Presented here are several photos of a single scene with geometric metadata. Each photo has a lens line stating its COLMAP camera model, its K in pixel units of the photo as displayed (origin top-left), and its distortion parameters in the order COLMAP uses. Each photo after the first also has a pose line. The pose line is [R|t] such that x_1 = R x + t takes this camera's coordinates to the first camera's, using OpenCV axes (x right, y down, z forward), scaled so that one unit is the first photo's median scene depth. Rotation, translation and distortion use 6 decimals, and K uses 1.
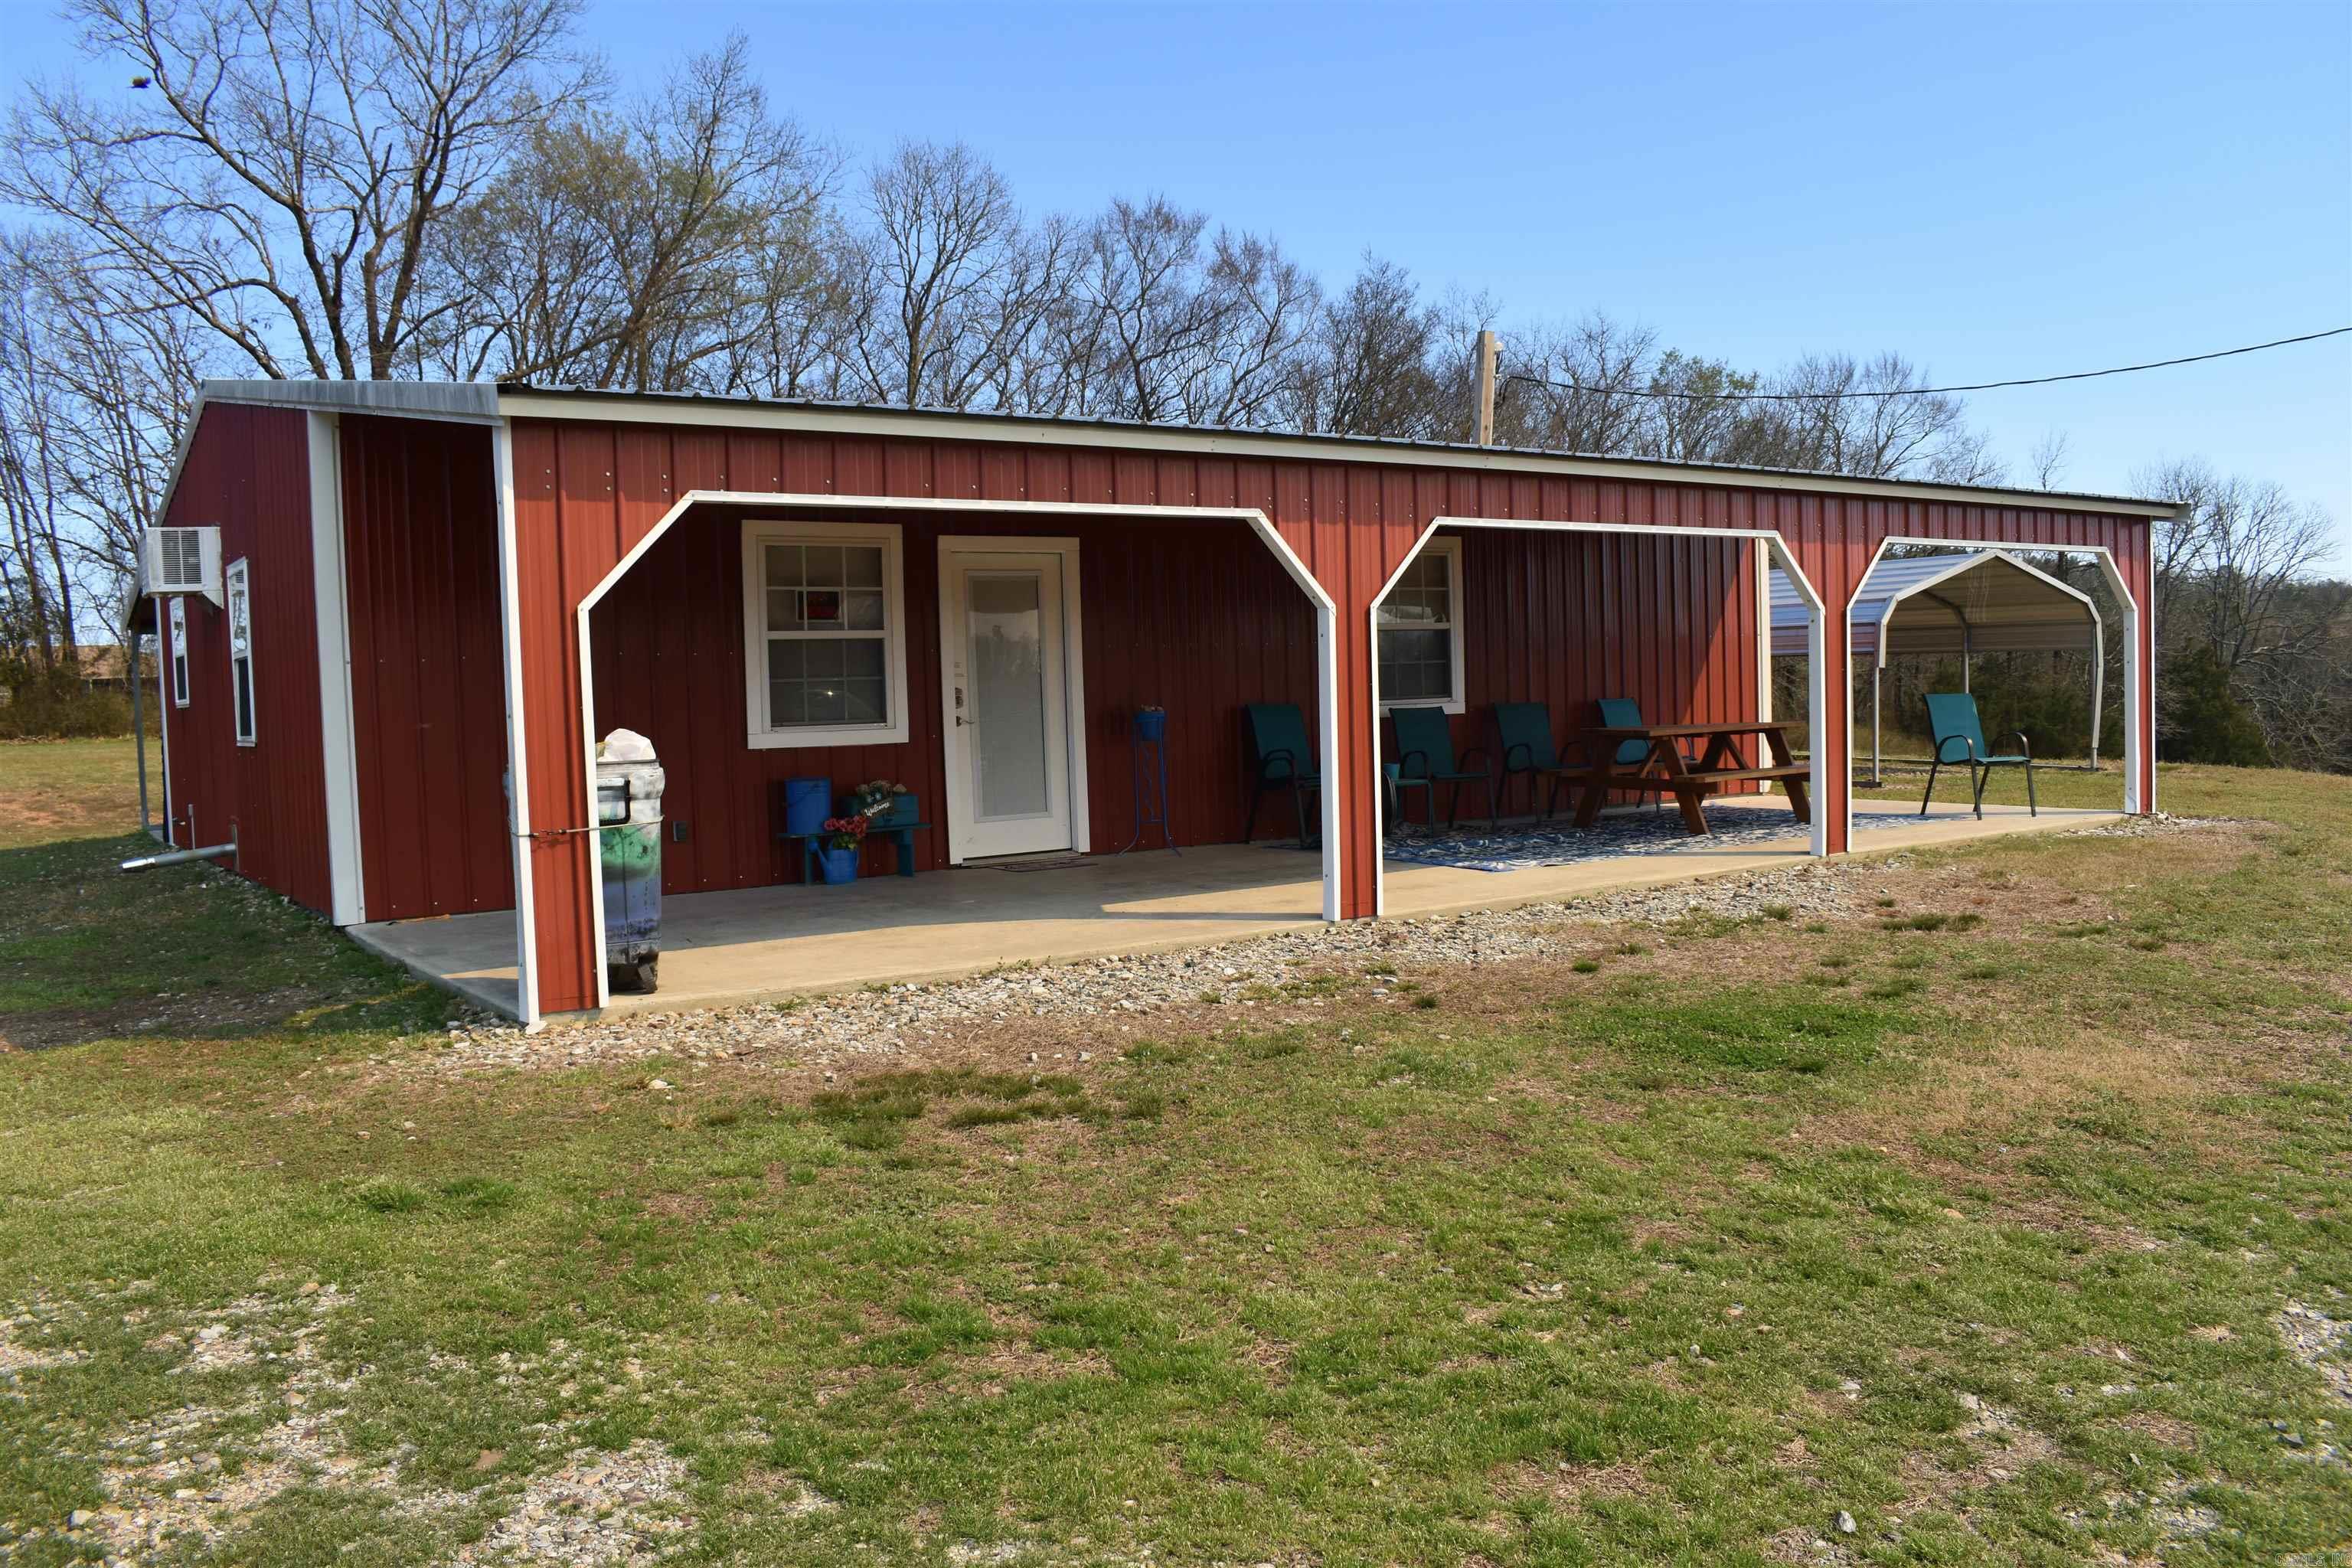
lens RADIAL K [[1835.5, 0, 1165.5], [0, 1835.5, 797.4], [0, 0, 1]] dist [-0.104864, 0.024023]
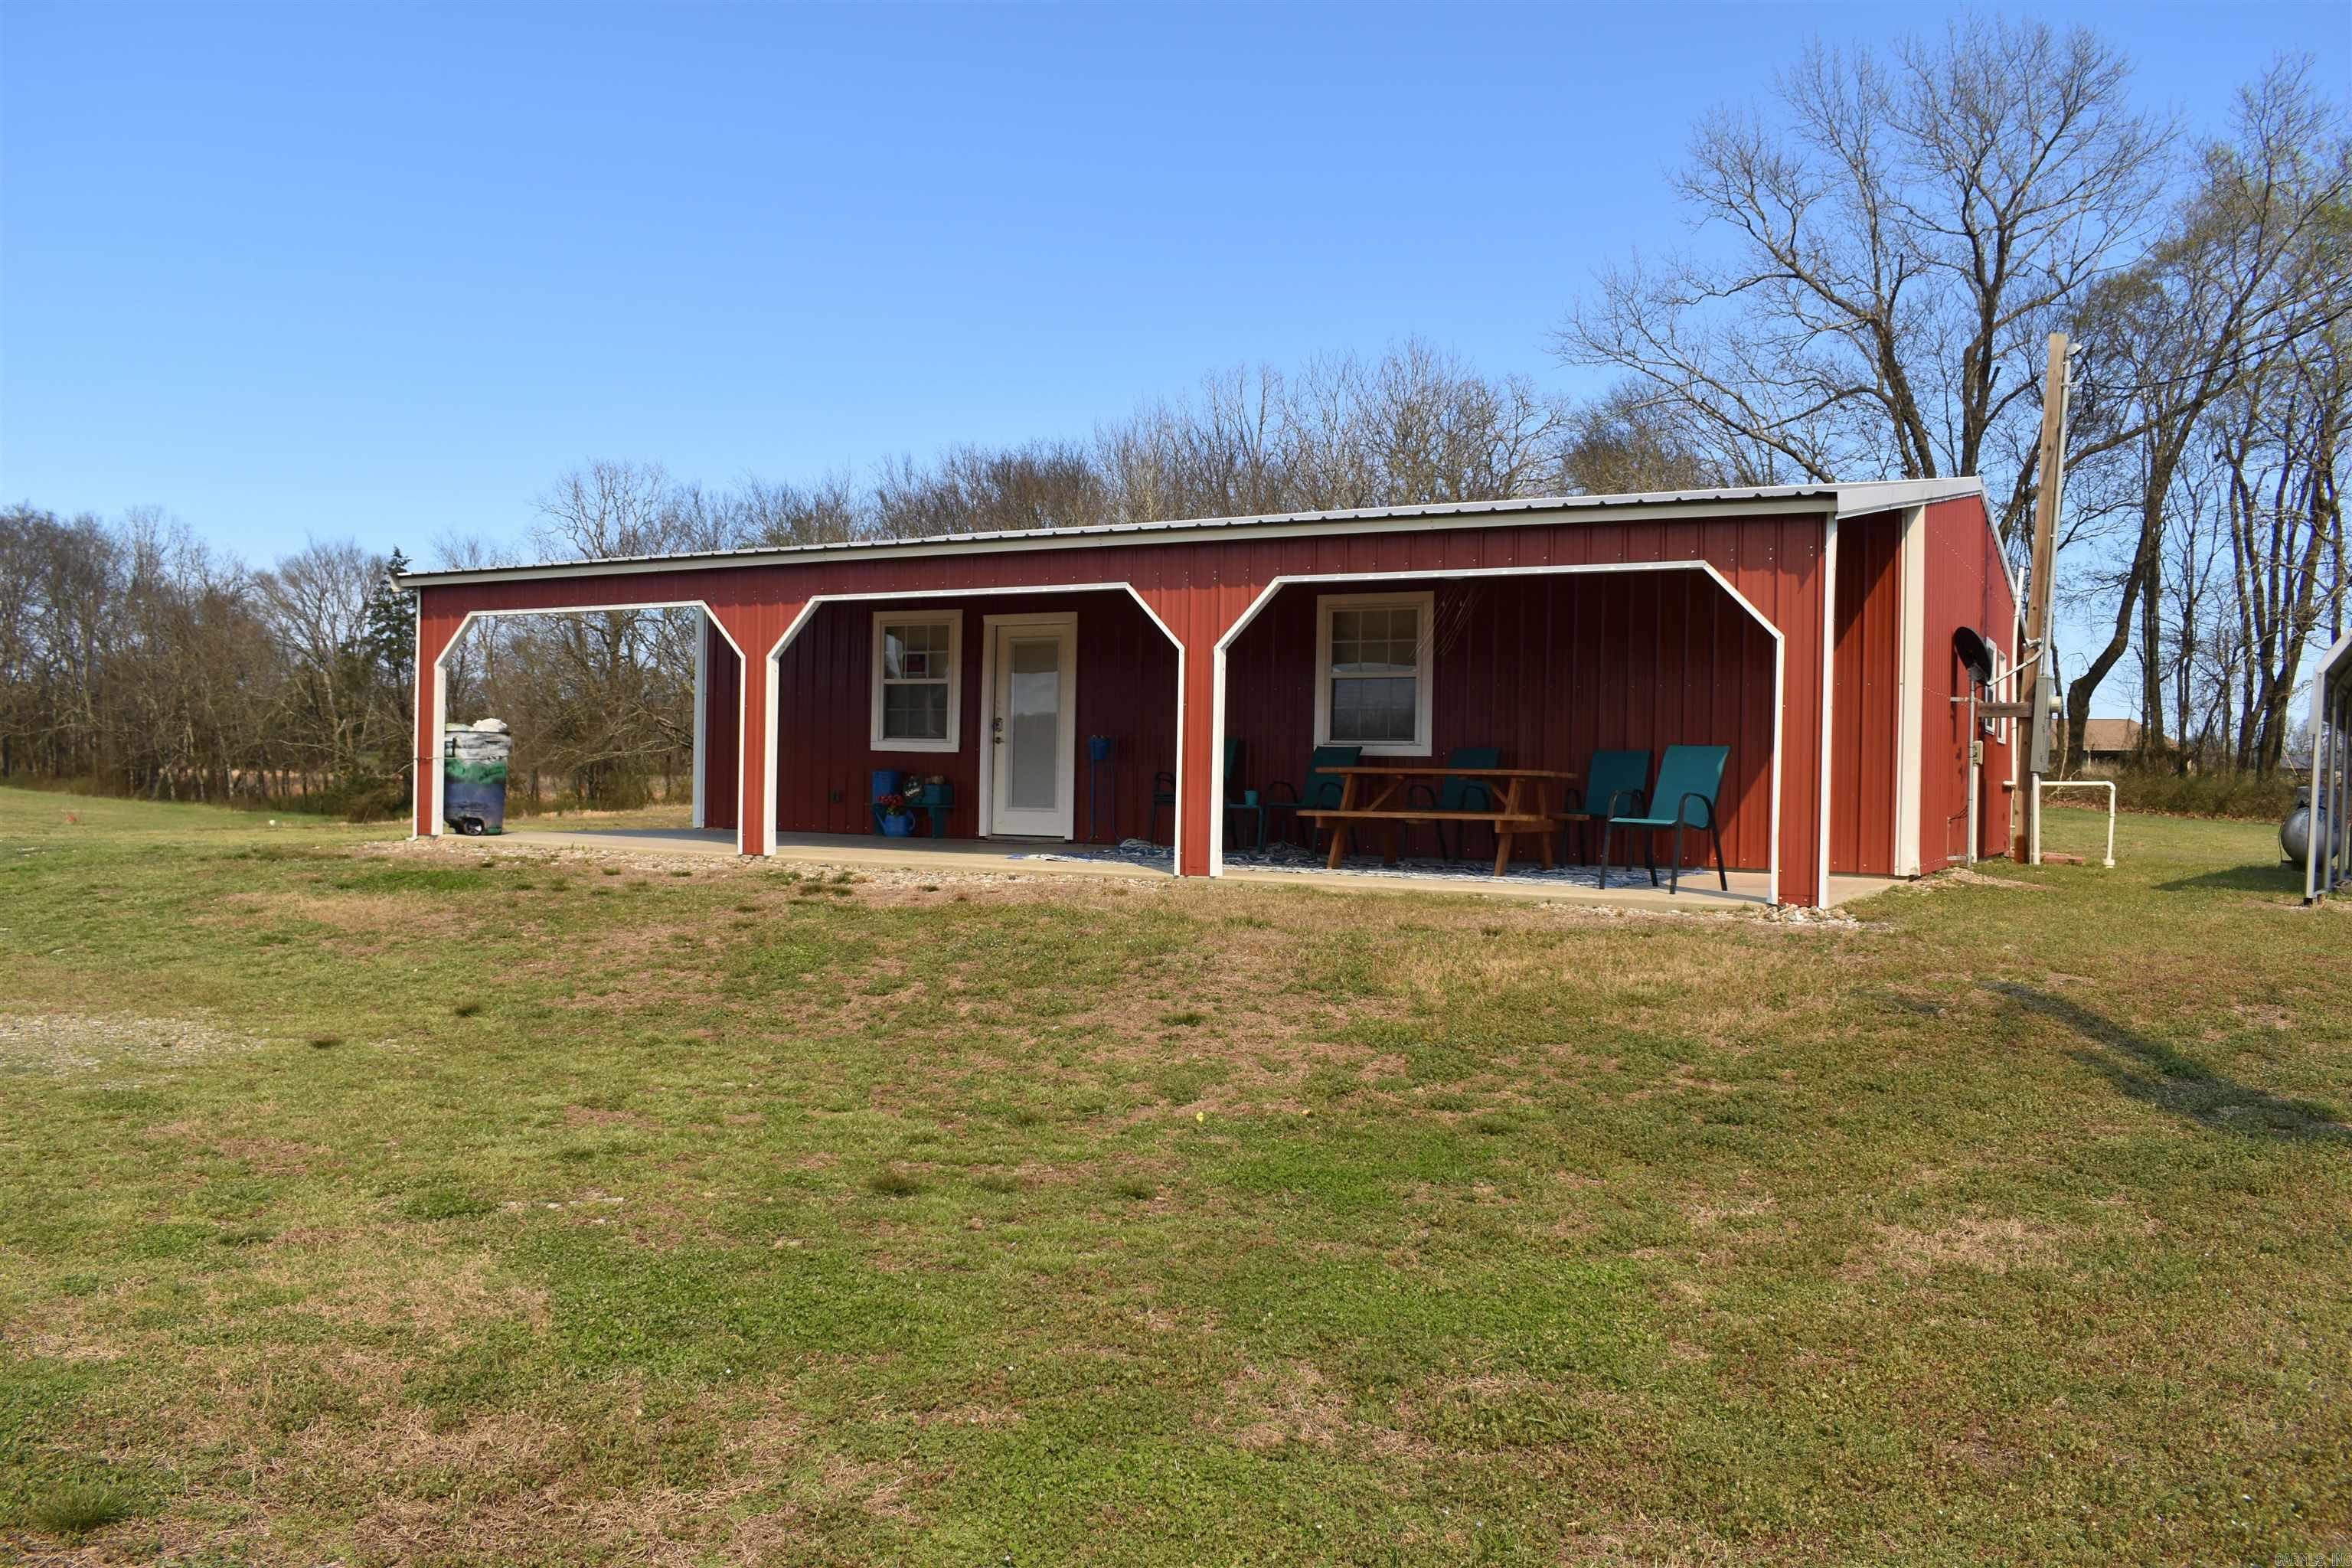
lens RADIAL K [[1835.5, 0, 1165.5], [0, 1835.5, 797.4], [0, 0, 1]] dist [-0.104864, 0.024023]
pose [[0.459353, 0.042516, -0.887236, 1.286877], [-0.085641, 0.996320, 0.003404, -0.012496], [0.884115, 0.074420, 0.461304, 0.454097]]
